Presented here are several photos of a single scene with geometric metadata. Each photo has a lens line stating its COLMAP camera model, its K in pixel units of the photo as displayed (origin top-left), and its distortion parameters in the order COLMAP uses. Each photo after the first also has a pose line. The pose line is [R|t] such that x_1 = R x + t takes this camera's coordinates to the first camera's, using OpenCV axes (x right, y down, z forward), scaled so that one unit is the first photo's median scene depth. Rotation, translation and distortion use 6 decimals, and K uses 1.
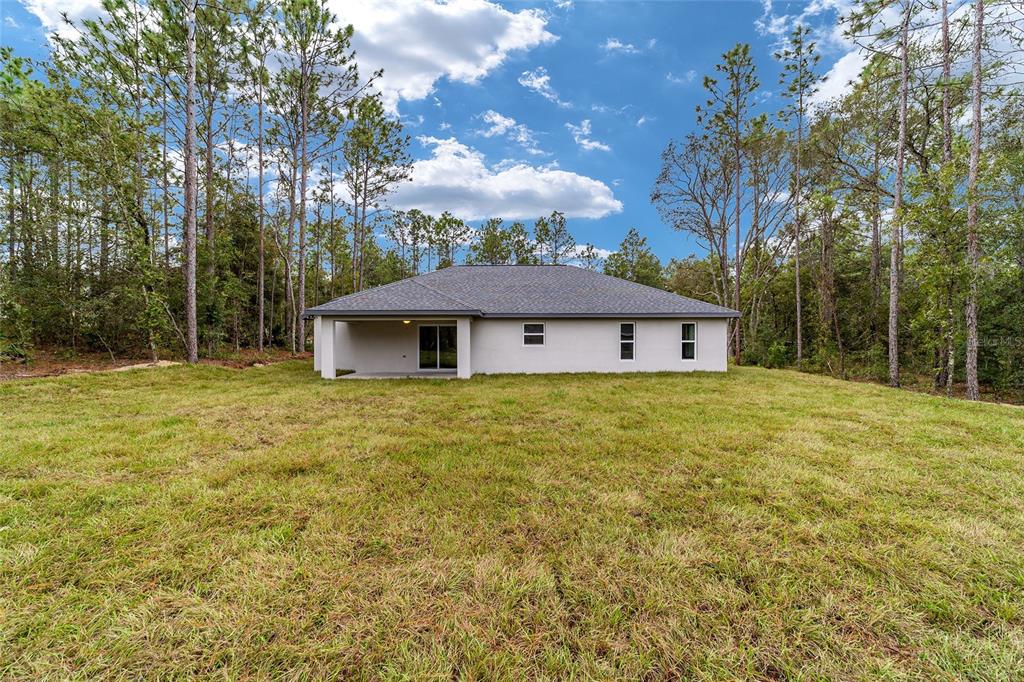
lens RADIAL K [[390.6, 0, 509.7], [0, 390.6, 338.9], [0, 0, 1]] dist [-0.019316, 0.008914]
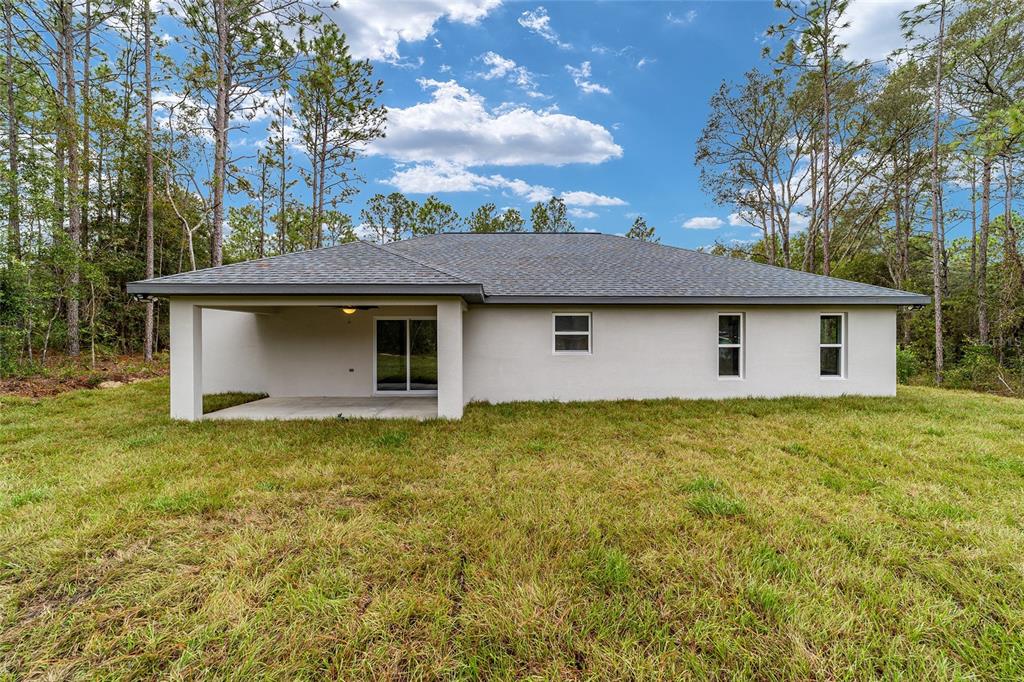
lens RADIAL K [[390.6, 0, 509.7], [0, 390.6, 338.9], [0, 0, 1]] dist [-0.019316, 0.008914]
pose [[0.999567, 0.000044, 0.029426, -0.046925], [-0.000023, 1.000000, -0.000698, -0.002865], [-0.029426, 0.000697, 0.999567, 0.422336]]
